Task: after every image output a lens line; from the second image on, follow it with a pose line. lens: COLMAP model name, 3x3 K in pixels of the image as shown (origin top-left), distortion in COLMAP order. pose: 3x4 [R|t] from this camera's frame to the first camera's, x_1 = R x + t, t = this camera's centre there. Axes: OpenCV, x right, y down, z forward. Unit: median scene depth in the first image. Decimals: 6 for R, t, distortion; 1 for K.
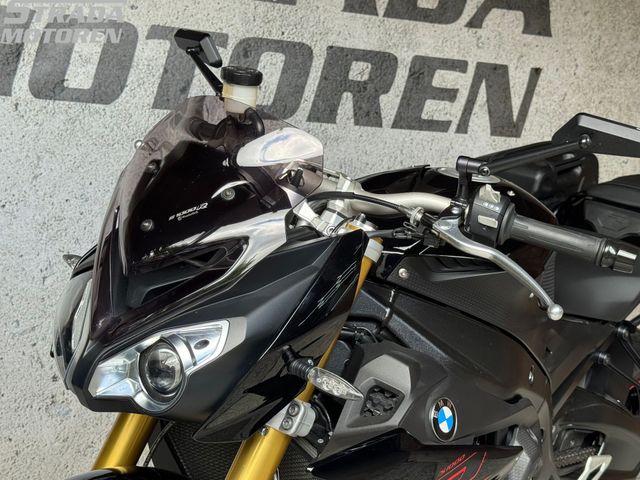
lens RADIAL K [[965.1, 0, 320.0], [0, 965.1, 240.0], [0, 0, 1]] dist [0.173199, -0.285141]
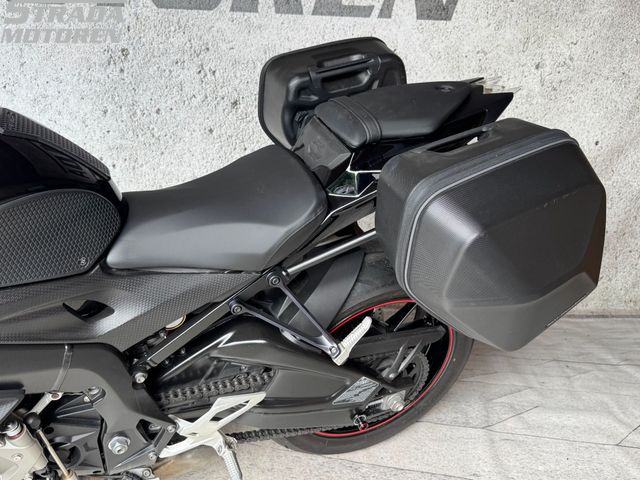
lens RADIAL K [[550.3, 0, 320.0], [0, 550.3, 240.0], [0, 0, 1]] dist [-0.004727, -0.009059]
pose [[0.906373, 0.145519, -0.396627, 0.371874], [-0.015539, 0.949656, 0.312909, -0.068088], [0.422193, -0.277449, 0.863004, 0.389432]]
